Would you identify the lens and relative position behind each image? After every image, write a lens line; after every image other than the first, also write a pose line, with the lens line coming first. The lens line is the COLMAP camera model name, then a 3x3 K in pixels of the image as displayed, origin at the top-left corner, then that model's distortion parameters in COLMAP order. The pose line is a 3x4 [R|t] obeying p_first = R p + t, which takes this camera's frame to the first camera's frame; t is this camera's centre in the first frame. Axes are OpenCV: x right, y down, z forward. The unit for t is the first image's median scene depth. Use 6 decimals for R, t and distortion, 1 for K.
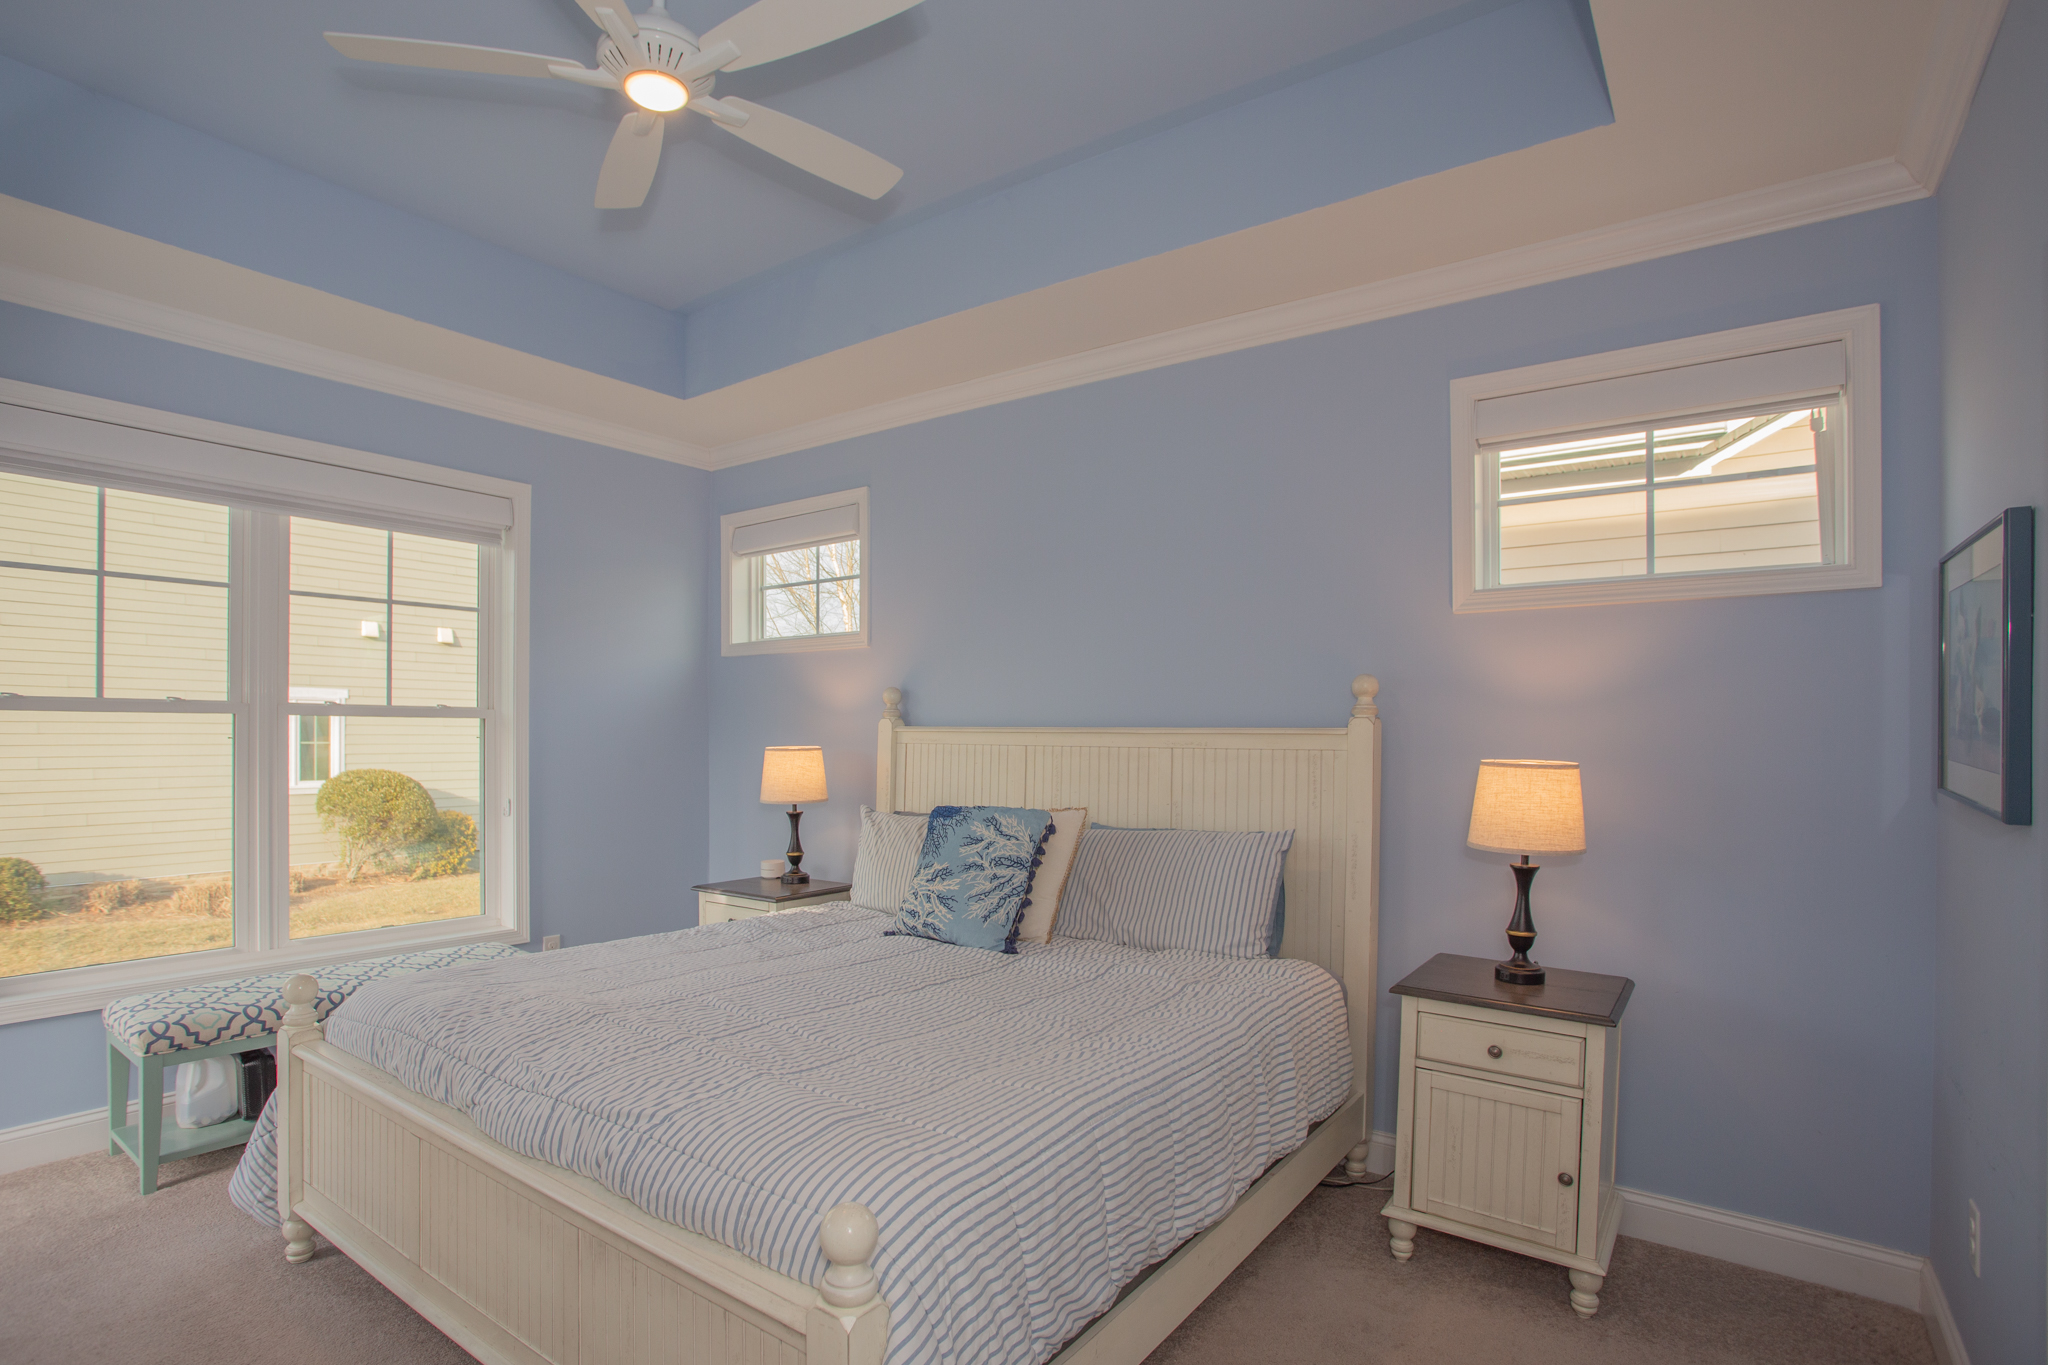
lens RADIAL K [[1020.6, 0, 1023.4], [0, 1020.6, 724.1], [0, 0, 1]] dist [-0.042703, 0.000042]
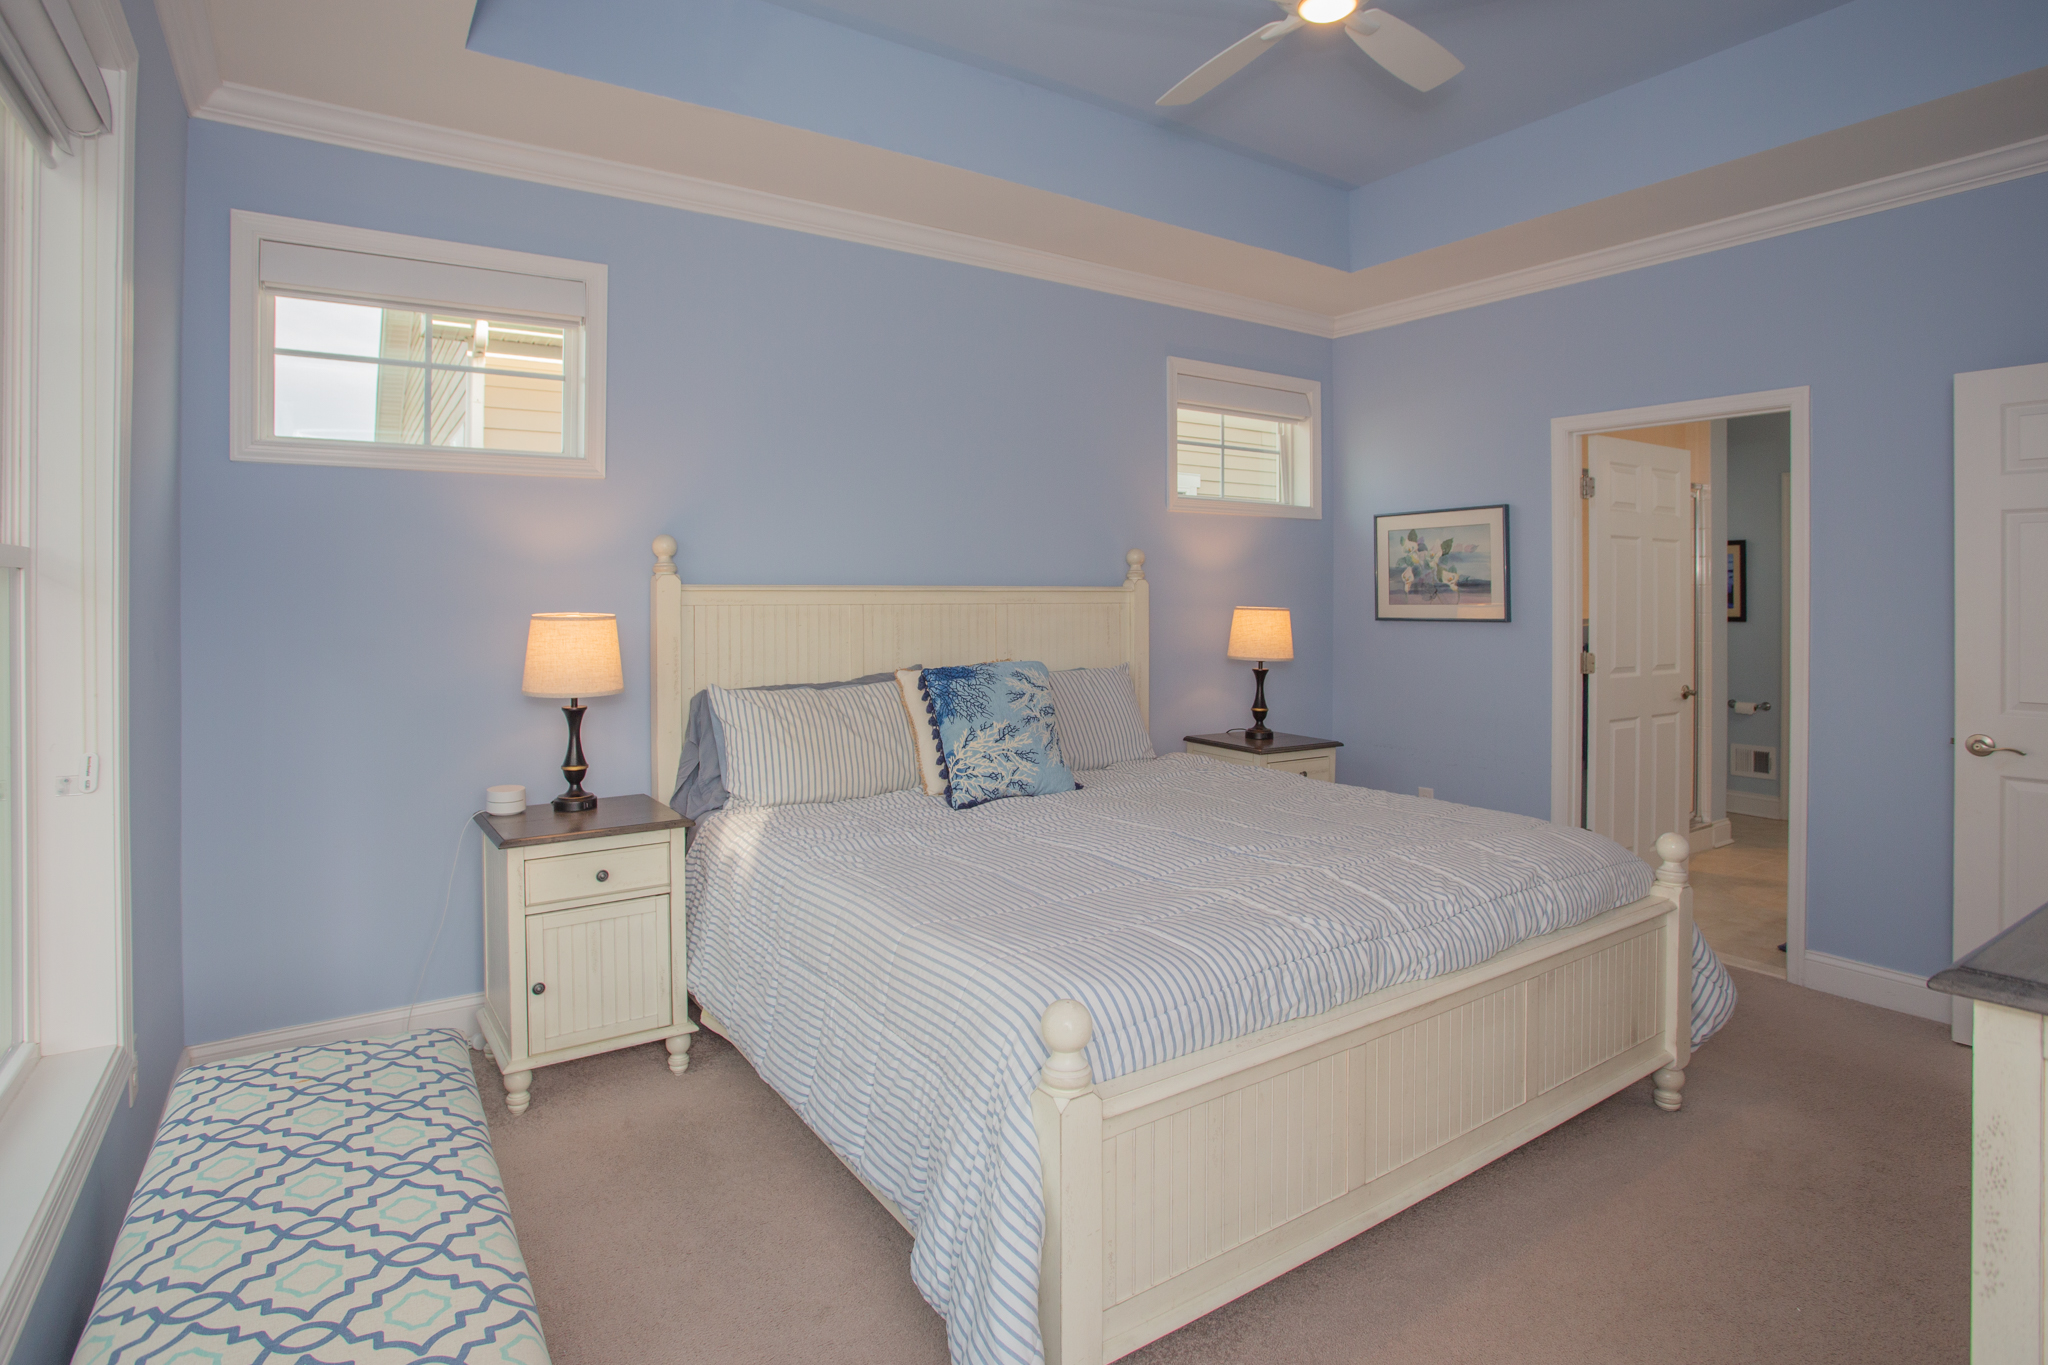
lens RADIAL K [[963.5, 0, 873.8], [0, 963.5, 591.9], [0, 0, 1]] dist [0.065711, 0.000010]
pose [[0.420728, -0.005766, 0.907169, -0.757240], [-0.005812, 0.999942, 0.009052, -0.000166], [-0.907168, -0.009081, 0.420670, 0.537559]]
